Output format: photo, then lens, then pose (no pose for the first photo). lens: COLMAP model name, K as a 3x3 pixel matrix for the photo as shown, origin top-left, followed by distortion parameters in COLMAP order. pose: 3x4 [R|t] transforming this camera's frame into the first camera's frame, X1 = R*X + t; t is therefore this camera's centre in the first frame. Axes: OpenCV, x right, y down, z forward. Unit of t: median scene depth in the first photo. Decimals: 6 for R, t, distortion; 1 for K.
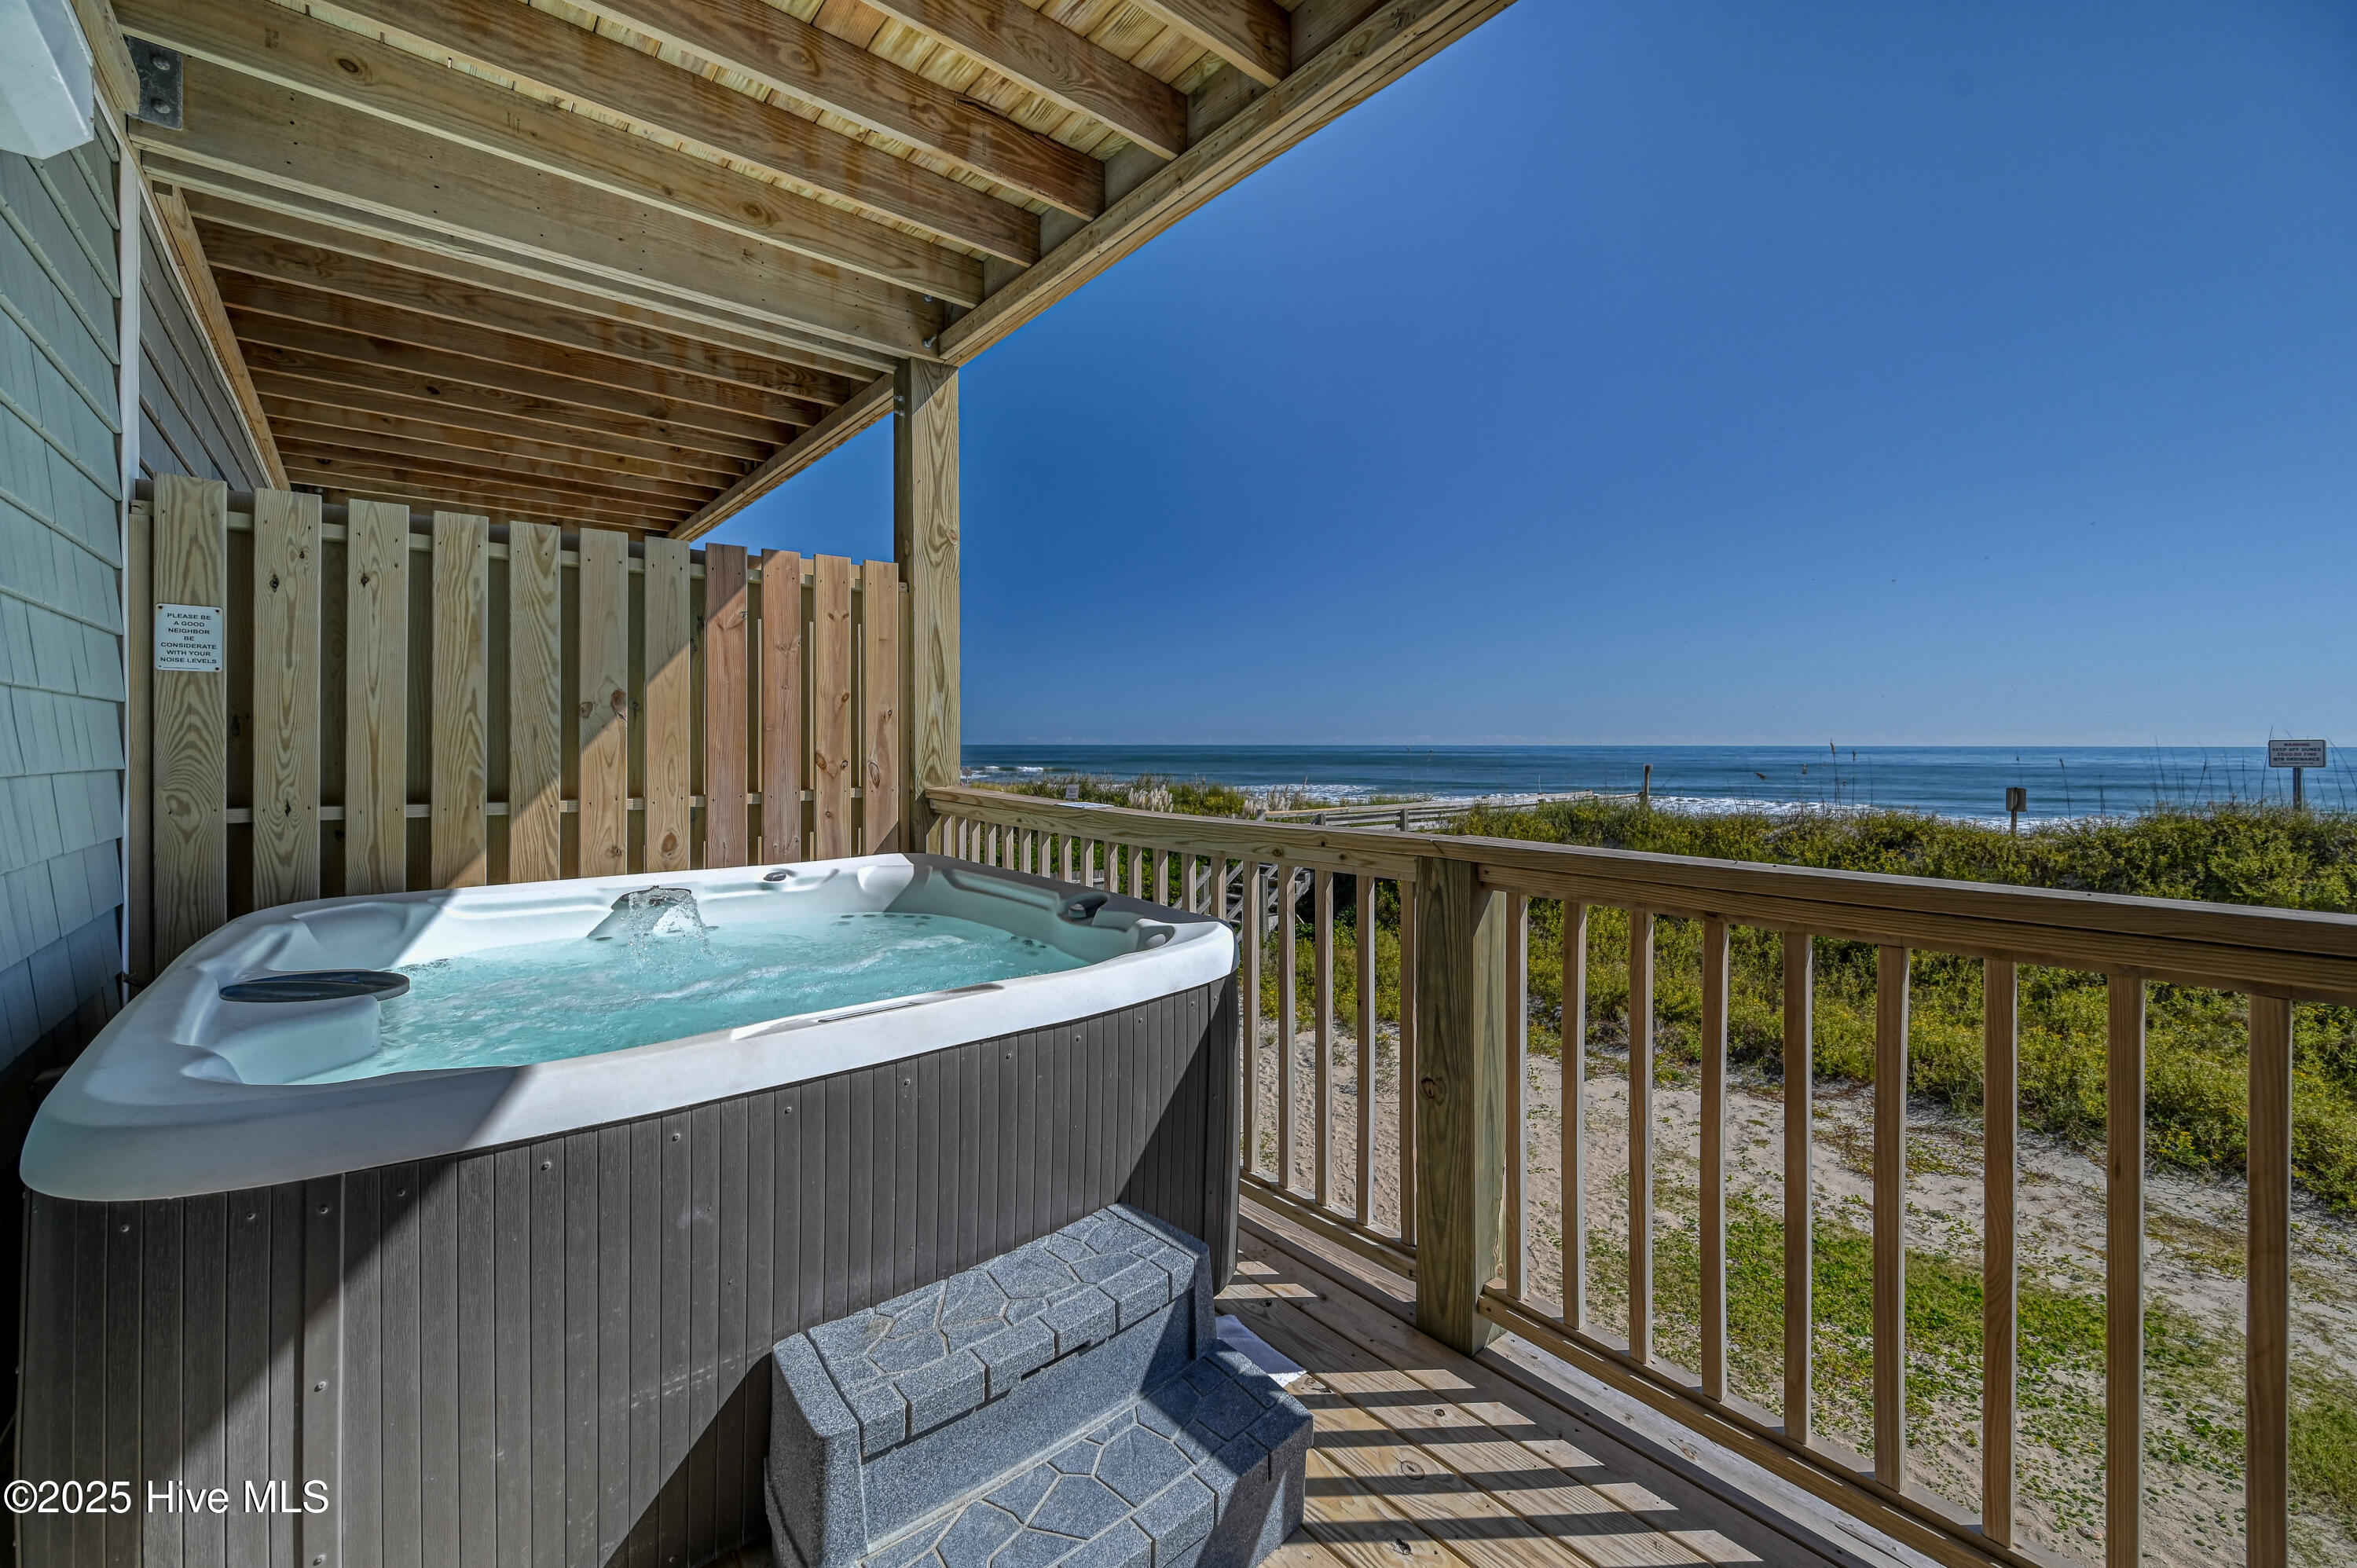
lens RADIAL K [[945.0, 0, 1189.6], [0, 945.0, 740.0], [0, 0, 1]] dist [0.000789, 0.000336]
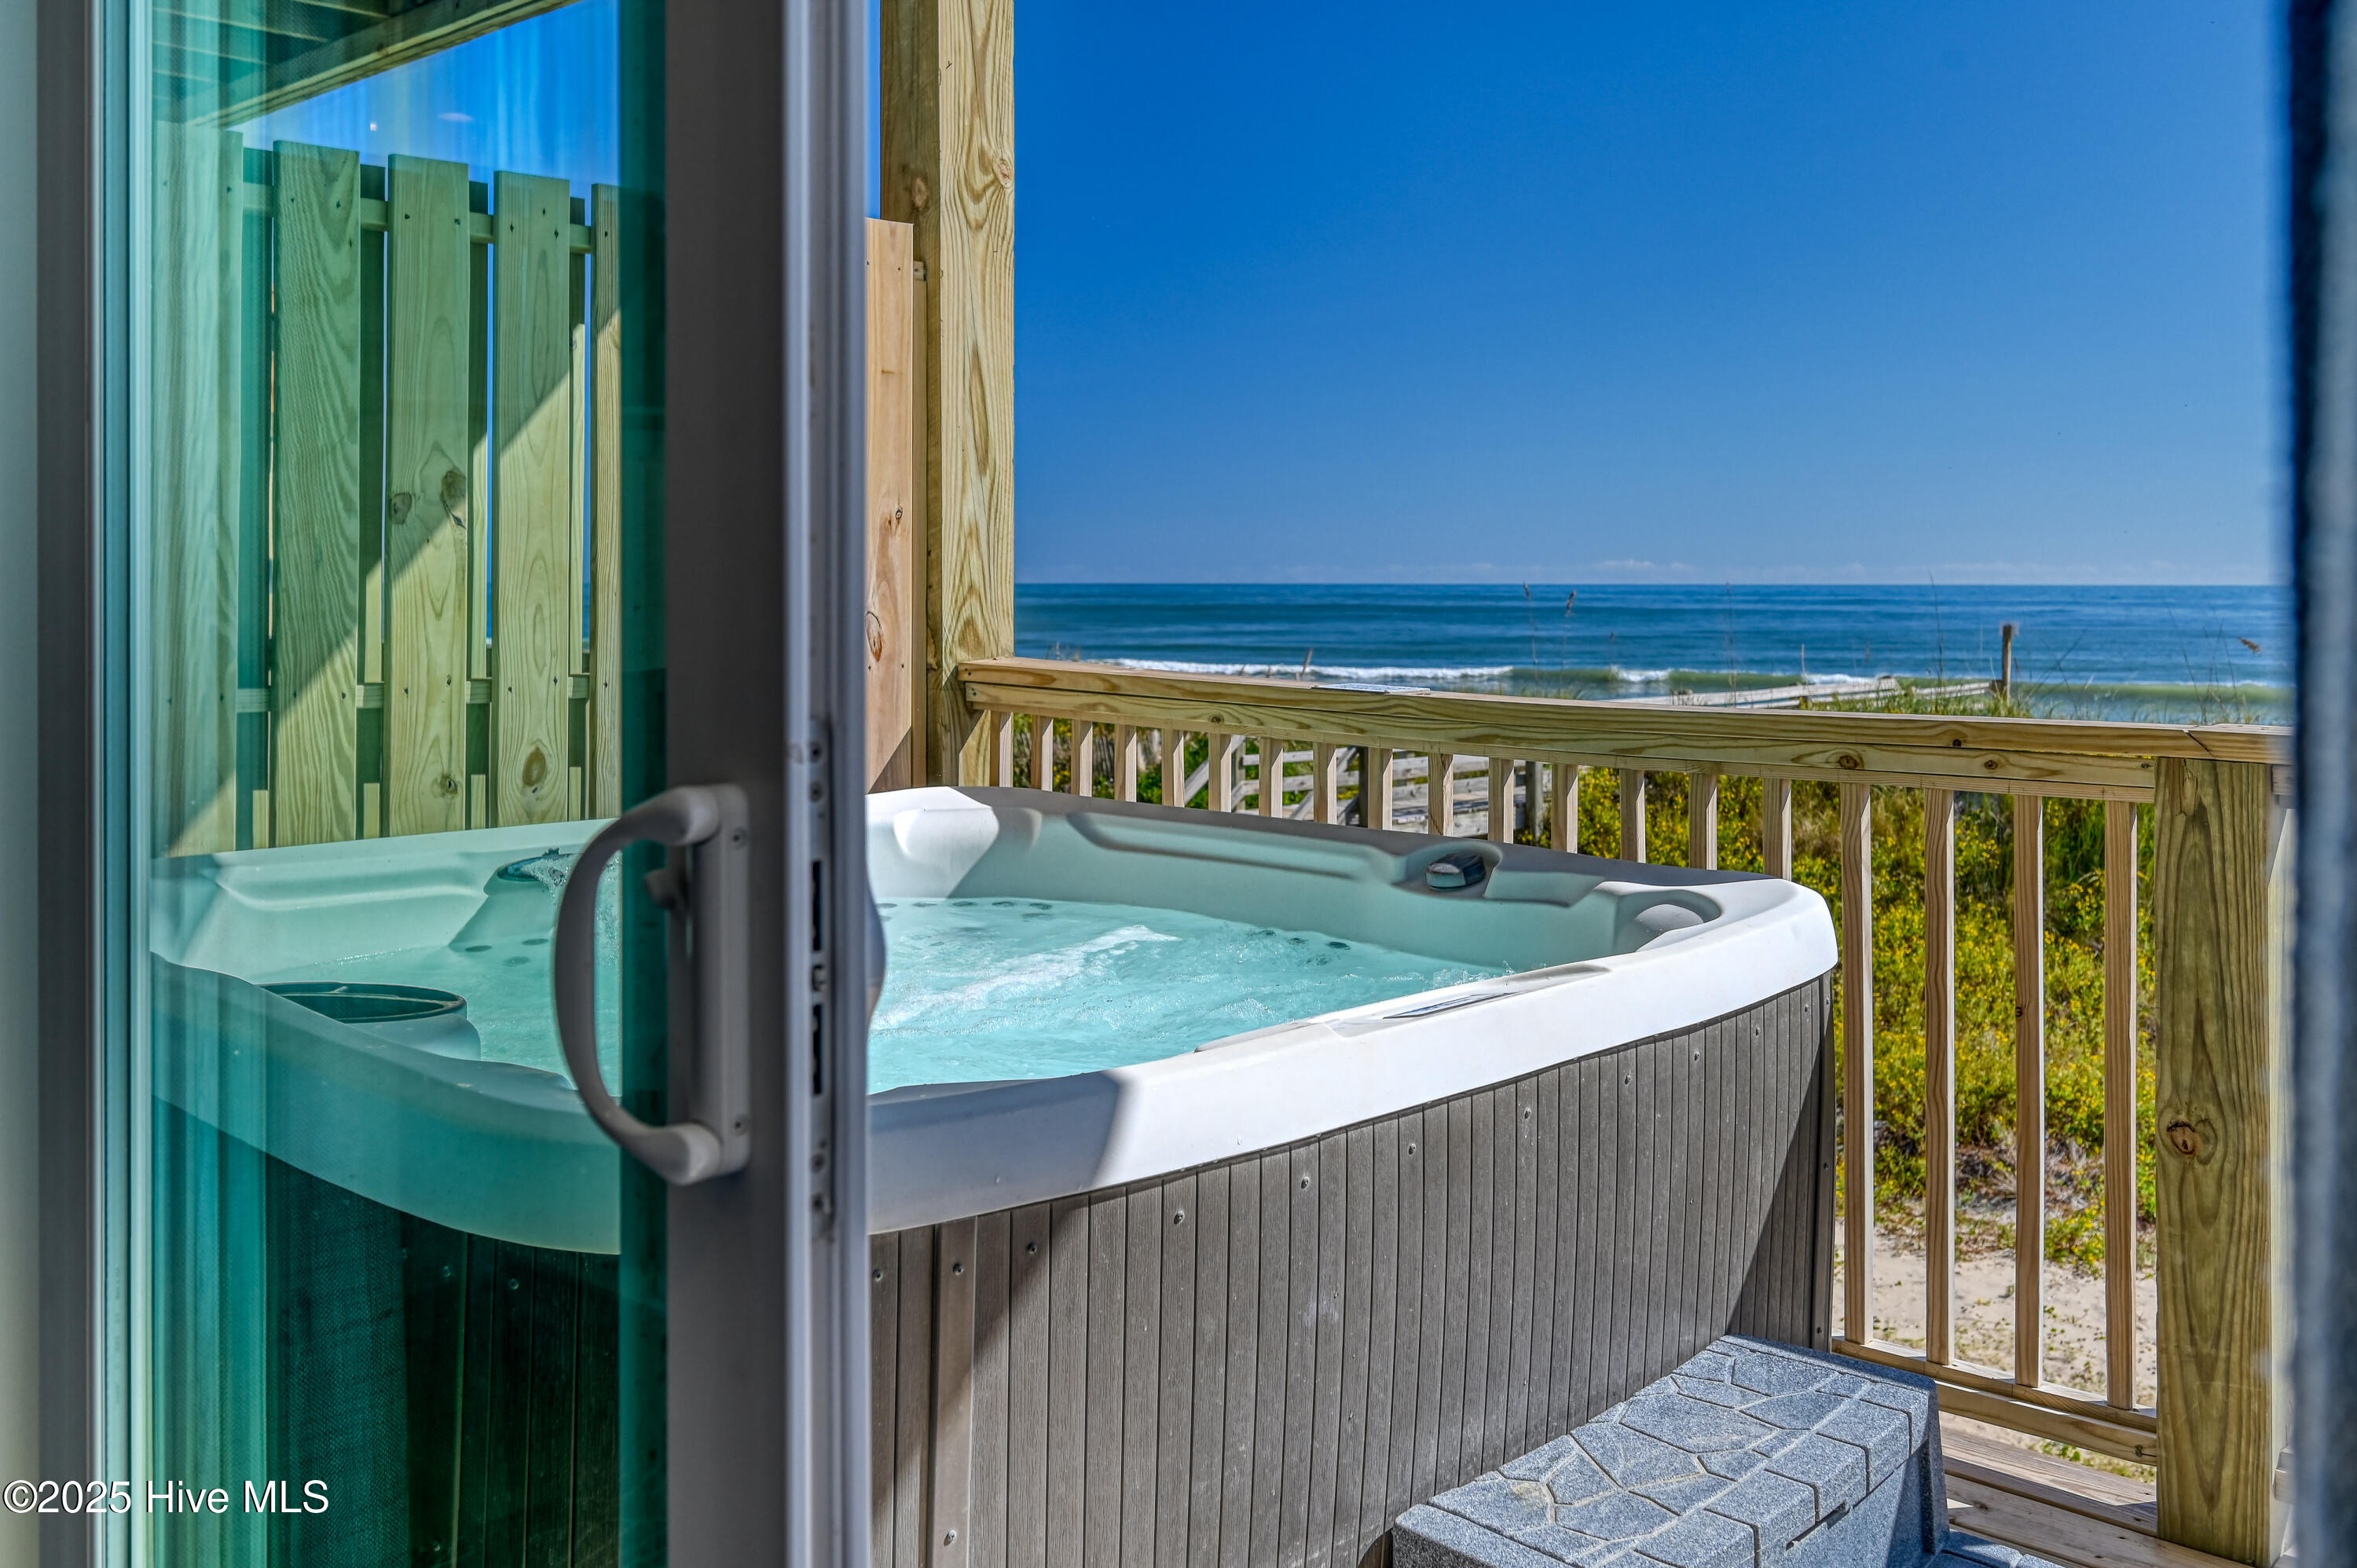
lens RADIAL K [[2101.0, 0, 1178.2], [0, 2101.0, 553.9], [0, 0, 1]] dist [-0.007086, -0.004124]
pose [[0.994935, 0.001326, 0.100511, -0.352409], [-0.000431, 0.999960, -0.008929, 0.003364], [-0.100519, 0.008840, 0.994896, -0.187099]]
